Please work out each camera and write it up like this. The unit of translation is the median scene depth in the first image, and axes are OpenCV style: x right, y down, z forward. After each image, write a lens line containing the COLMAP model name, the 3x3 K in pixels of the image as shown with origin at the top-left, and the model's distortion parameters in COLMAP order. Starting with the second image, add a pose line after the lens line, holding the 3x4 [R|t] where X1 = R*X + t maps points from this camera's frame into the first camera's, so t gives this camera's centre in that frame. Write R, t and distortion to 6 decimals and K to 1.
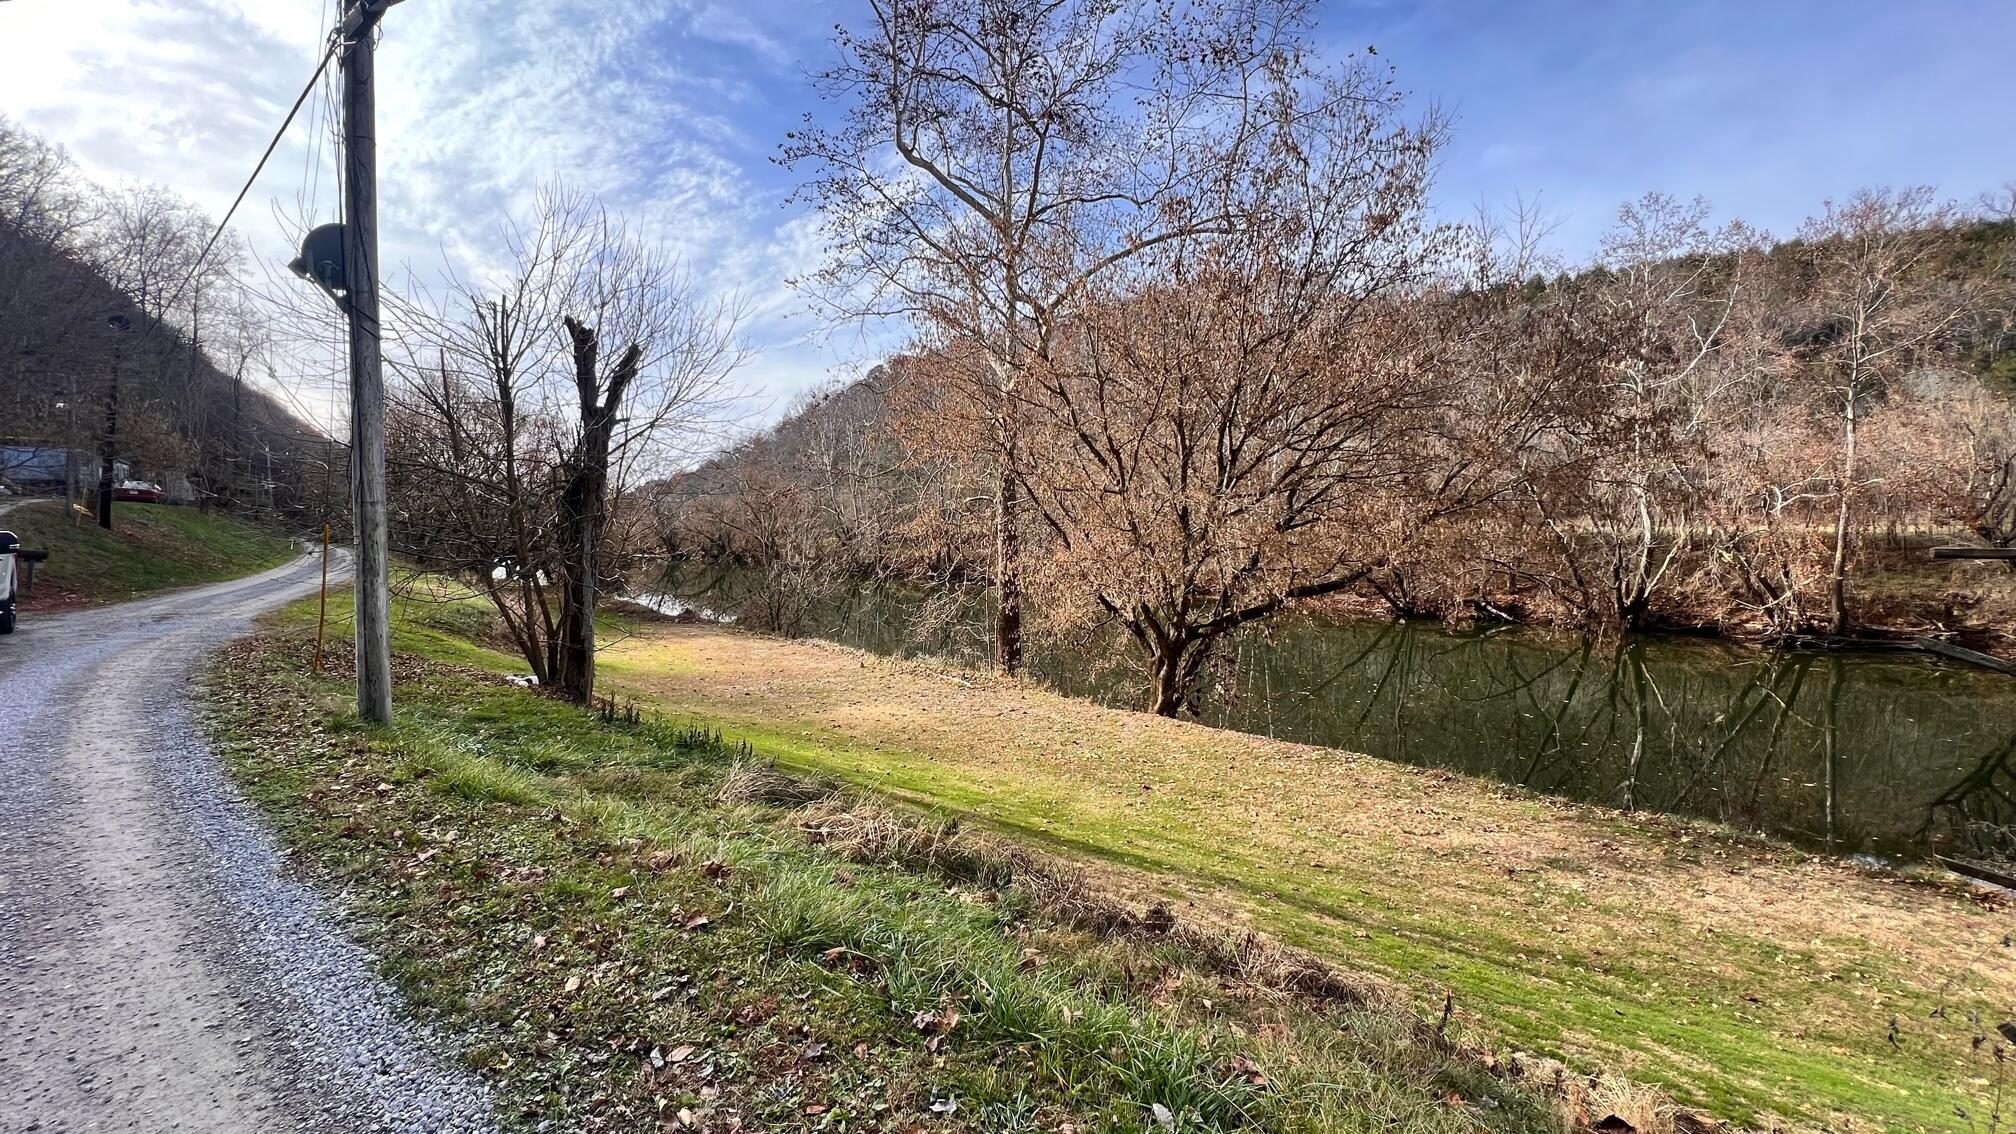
lens RADIAL K [[805.8, 0, 1007.3], [0, 805.8, 571.8], [0, 0, 1]] dist [-0.001219, 0.000370]
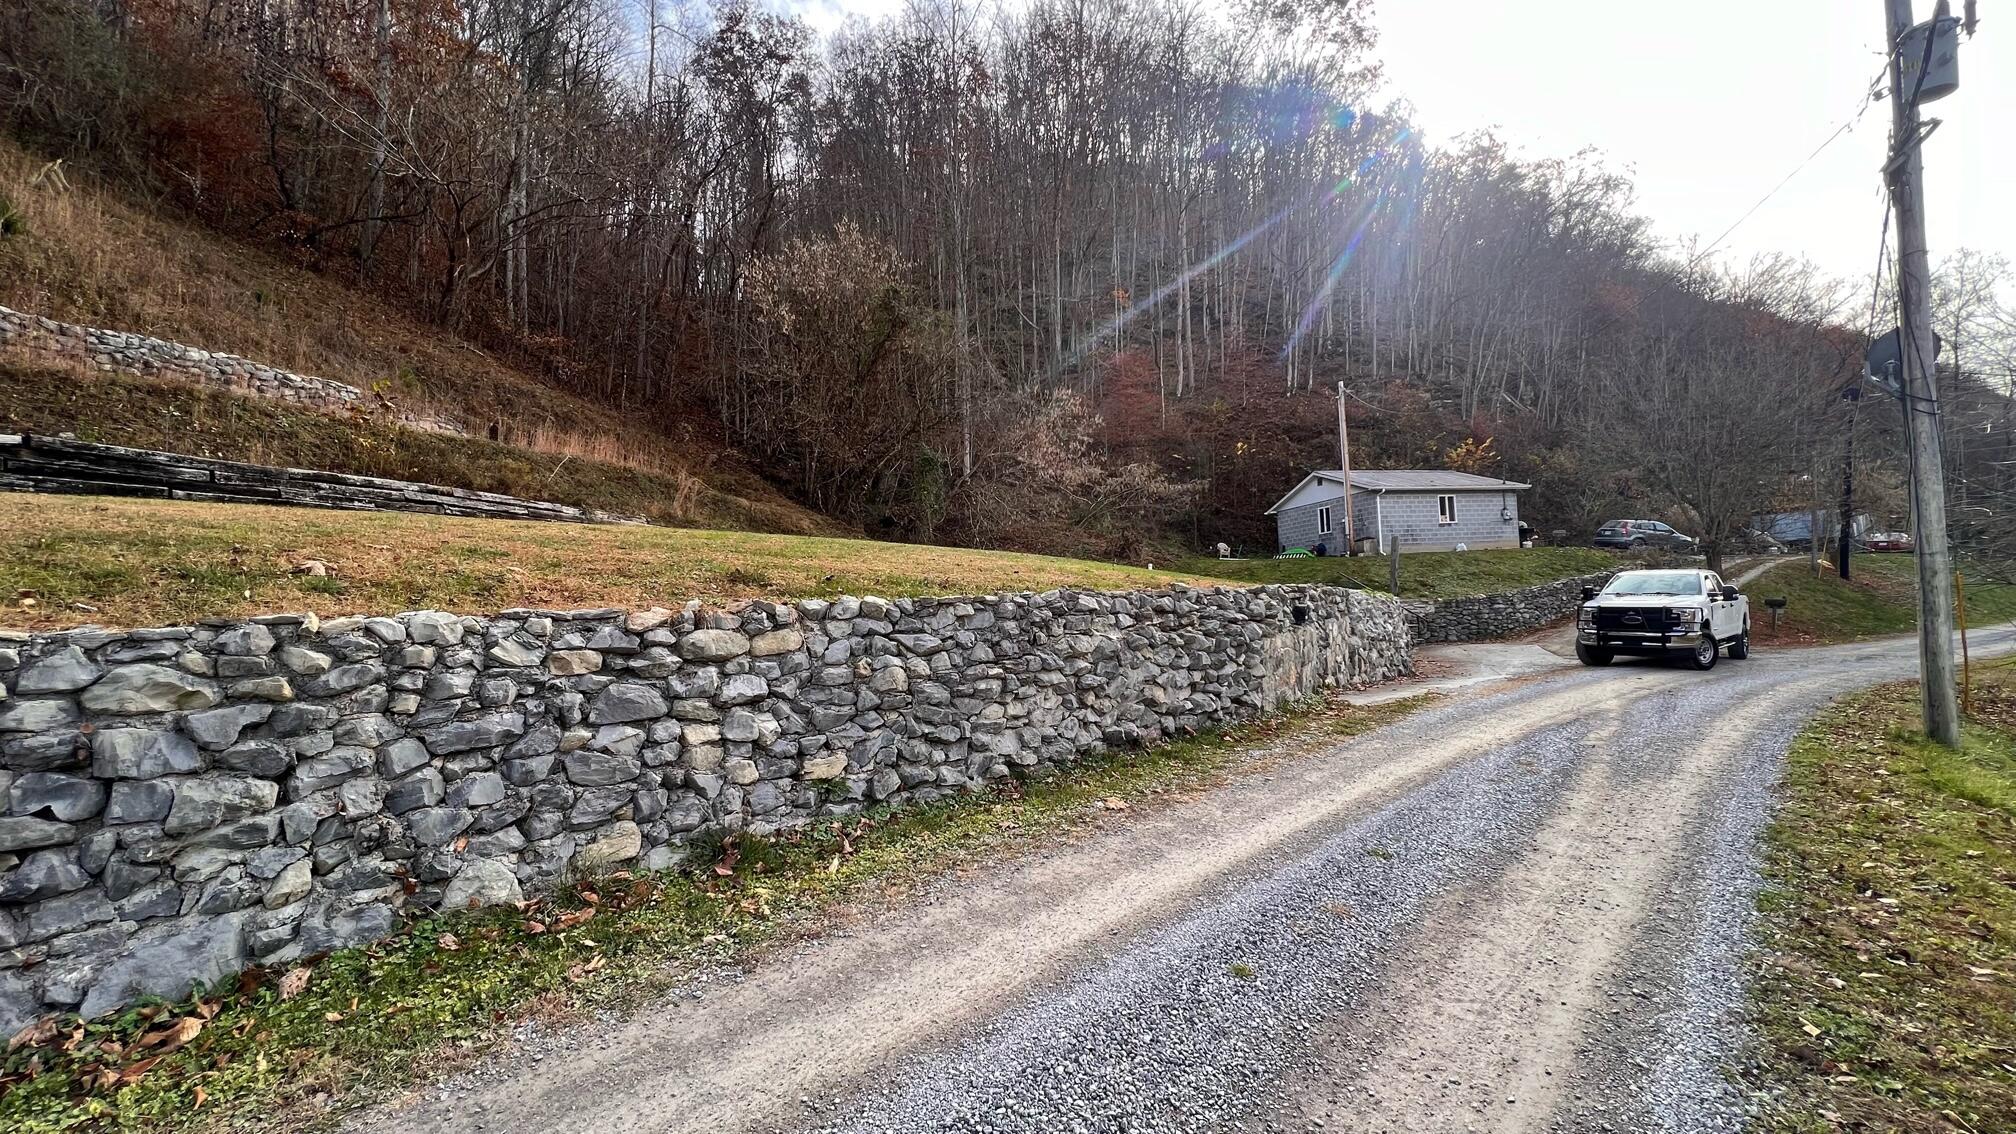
lens RADIAL K [[805.8, 0, 1007.3], [0, 805.8, 571.8], [0, 0, 1]] dist [-0.001219, 0.000370]
pose [[-0.100538, -0.041996, -0.994046, 0.131926], [-0.018900, 0.999009, -0.040294, 0.003449], [0.994754, 0.014736, -0.101233, -0.057009]]
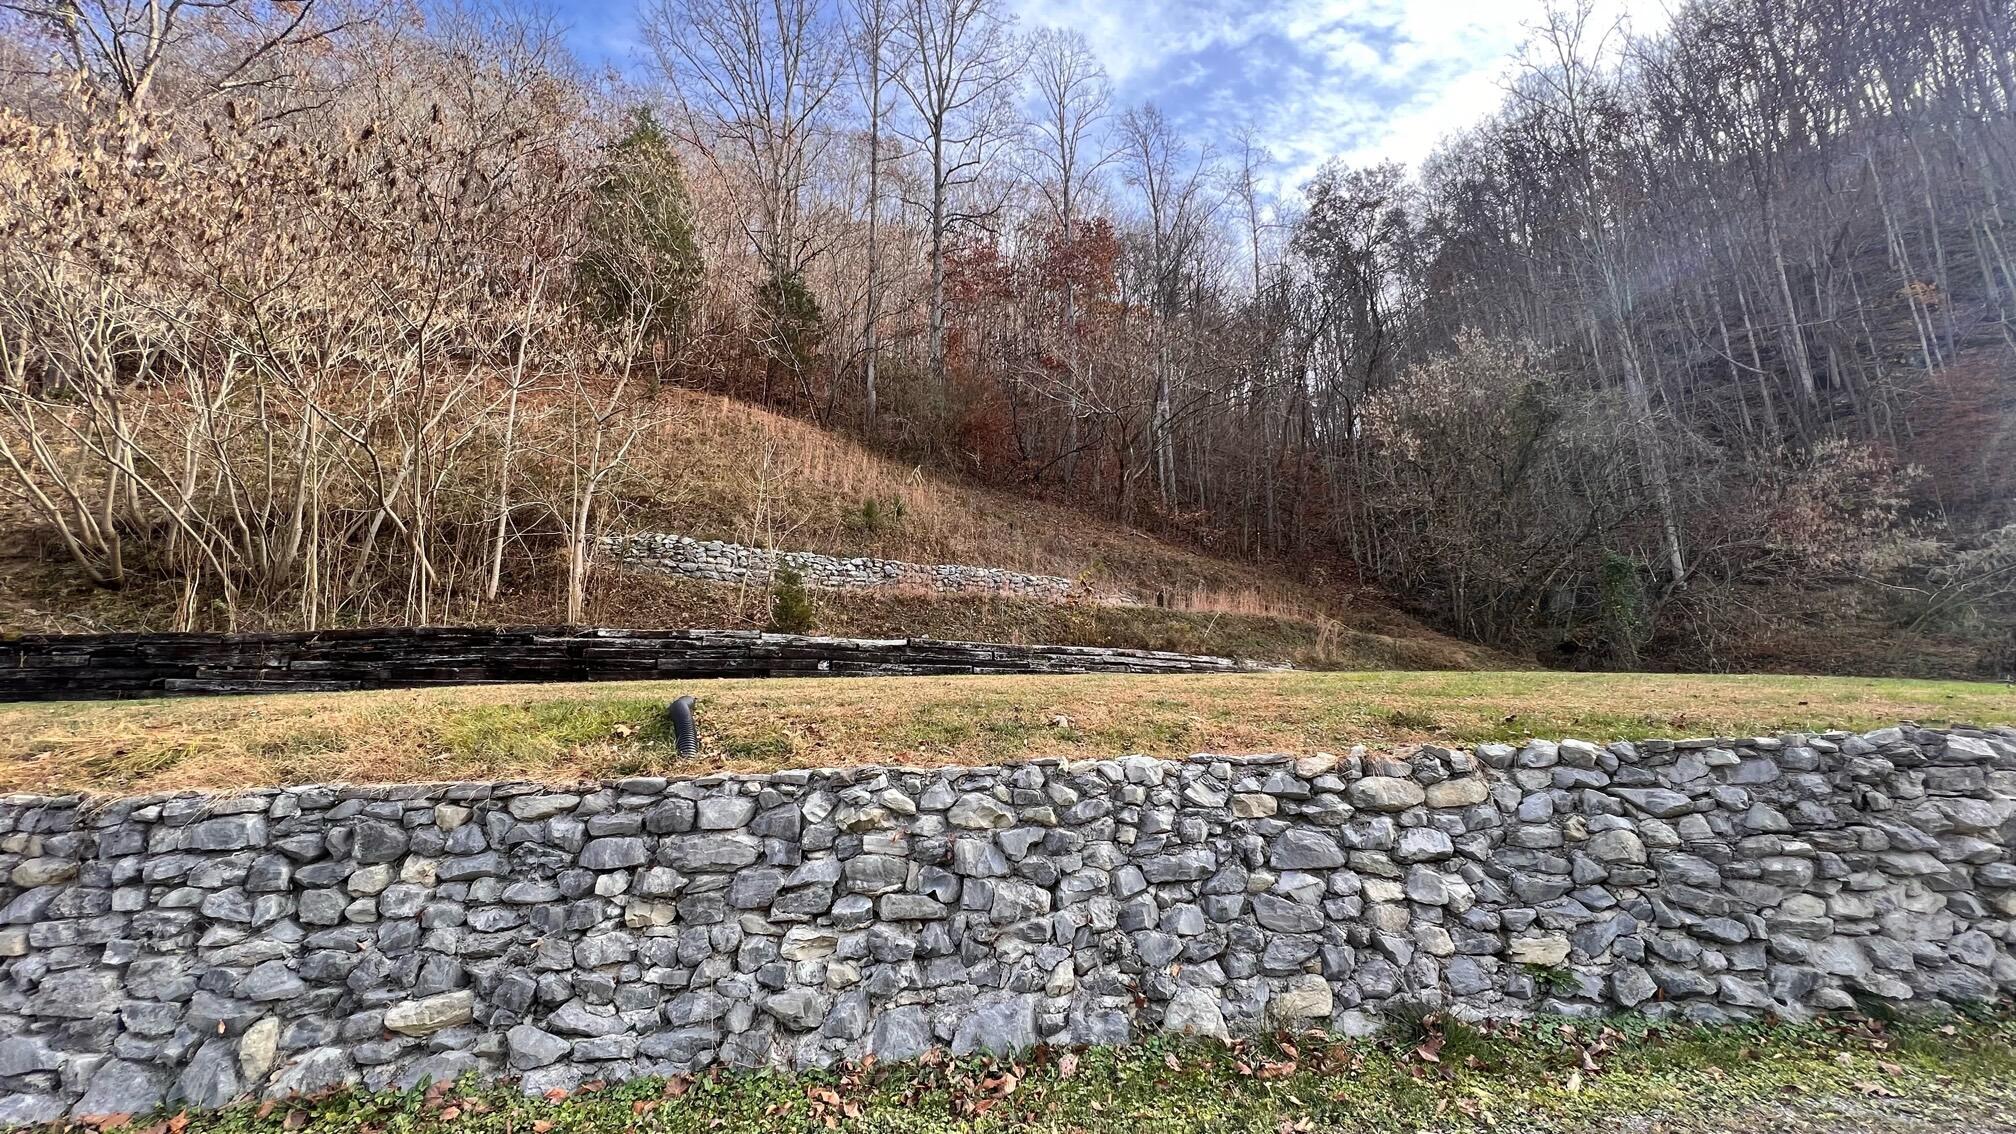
lens RADIAL K [[805.8, 0, 1007.3], [0, 805.8, 571.8], [0, 0, 1]] dist [-0.001219, 0.000370]
pose [[-0.755380, -0.142372, -0.639634, 0.185638], [-0.013746, 0.979340, -0.201751, 0.000675], [0.655143, -0.143607, -0.741731, -0.082426]]
